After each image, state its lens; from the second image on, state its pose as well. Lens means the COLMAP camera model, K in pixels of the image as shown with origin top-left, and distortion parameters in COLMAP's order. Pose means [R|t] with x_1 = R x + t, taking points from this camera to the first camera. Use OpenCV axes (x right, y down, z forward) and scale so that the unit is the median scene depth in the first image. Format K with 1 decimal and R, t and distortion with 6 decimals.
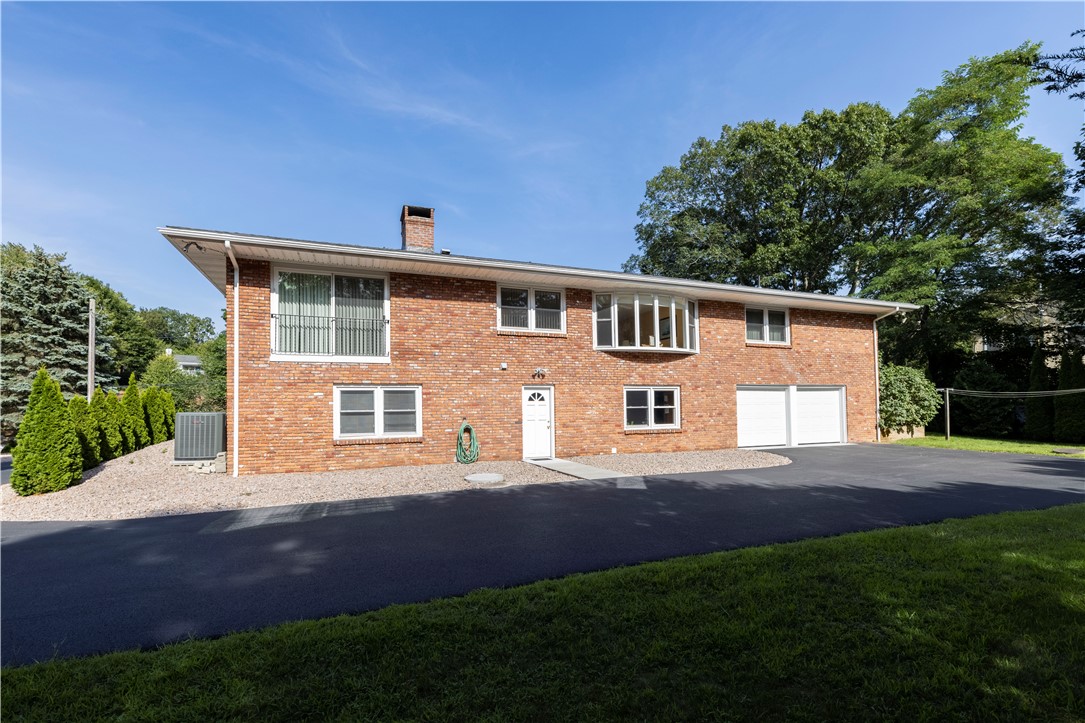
lens RADIAL K [[490.6, 0, 542.5], [0, 490.6, 361.5], [0, 0, 1]] dist [0.000272, 0.000146]
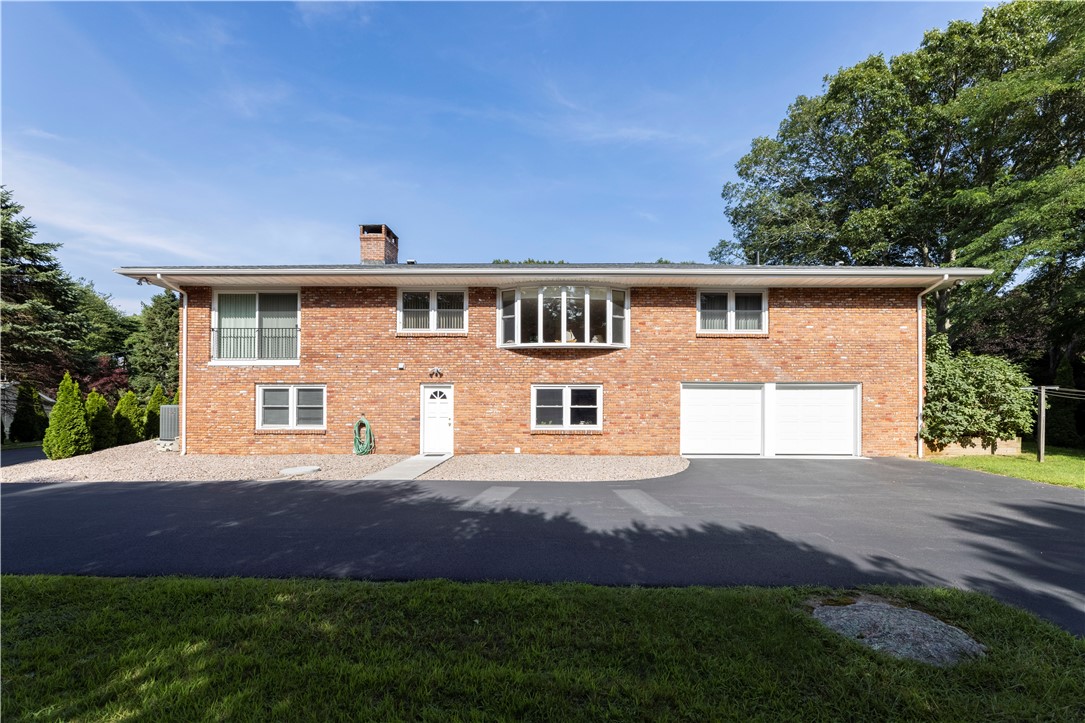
lens RADIAL K [[448.4, 0, 541.1], [0, 448.4, 370.4], [0, 0, 1]] dist [0.000482, -0.000170]
pose [[0.926817, -0.010679, -0.375361, 0.520519], [0.022029, 0.999420, 0.025959, 0.000255], [0.374866, -0.032328, 0.926515, 0.193671]]
